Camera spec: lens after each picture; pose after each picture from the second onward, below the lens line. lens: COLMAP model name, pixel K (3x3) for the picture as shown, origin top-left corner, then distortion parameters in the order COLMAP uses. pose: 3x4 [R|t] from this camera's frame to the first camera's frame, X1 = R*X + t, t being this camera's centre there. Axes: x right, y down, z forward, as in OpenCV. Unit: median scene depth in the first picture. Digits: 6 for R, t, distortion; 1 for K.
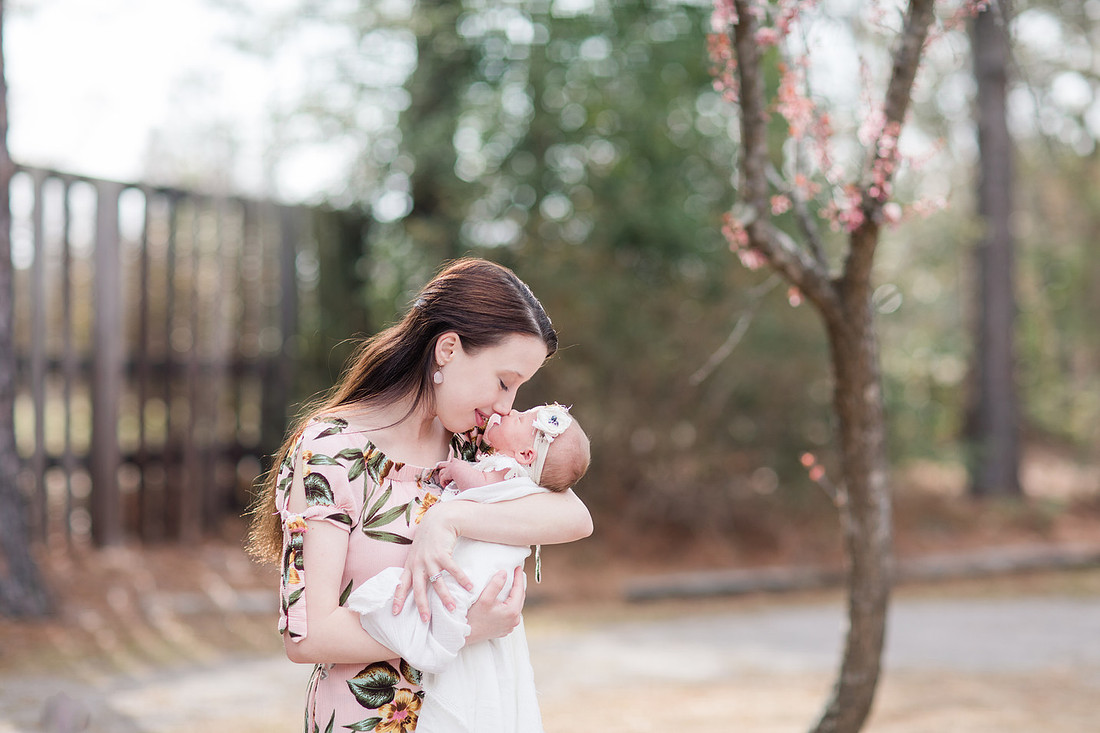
lens RADIAL K [[2607.2, 0, 550.0], [0, 2607.2, 366.5], [0, 0, 1]] dist [0.050382, -0.189661]
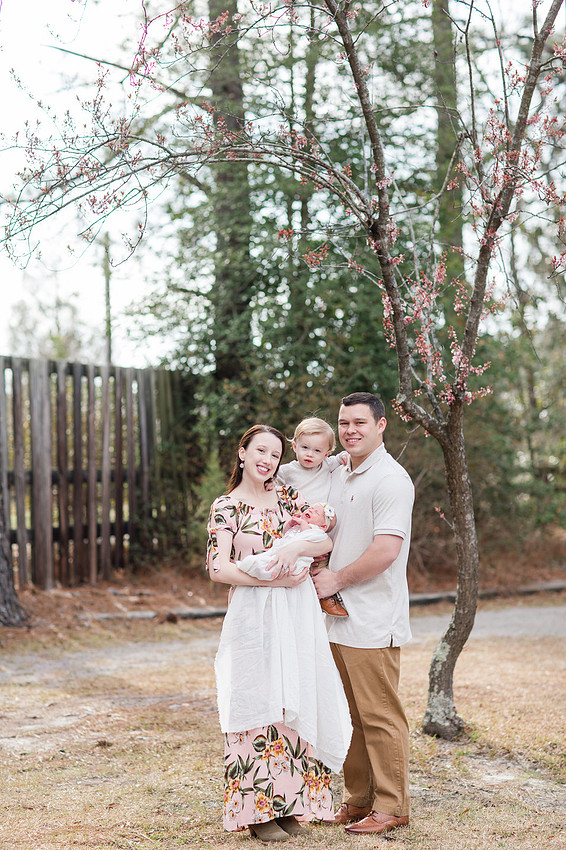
lens RADIAL K [[2014.6, 0, 283.0], [0, 2014.6, 425.0], [0, 0, 1]] dist [0.050382, -0.189661]
pose [[0.999404, -0.032411, -0.011883, -0.002554], [0.032144, 0.999240, -0.022038, -0.000546], [0.012589, 0.021643, 0.999687, -0.306508]]
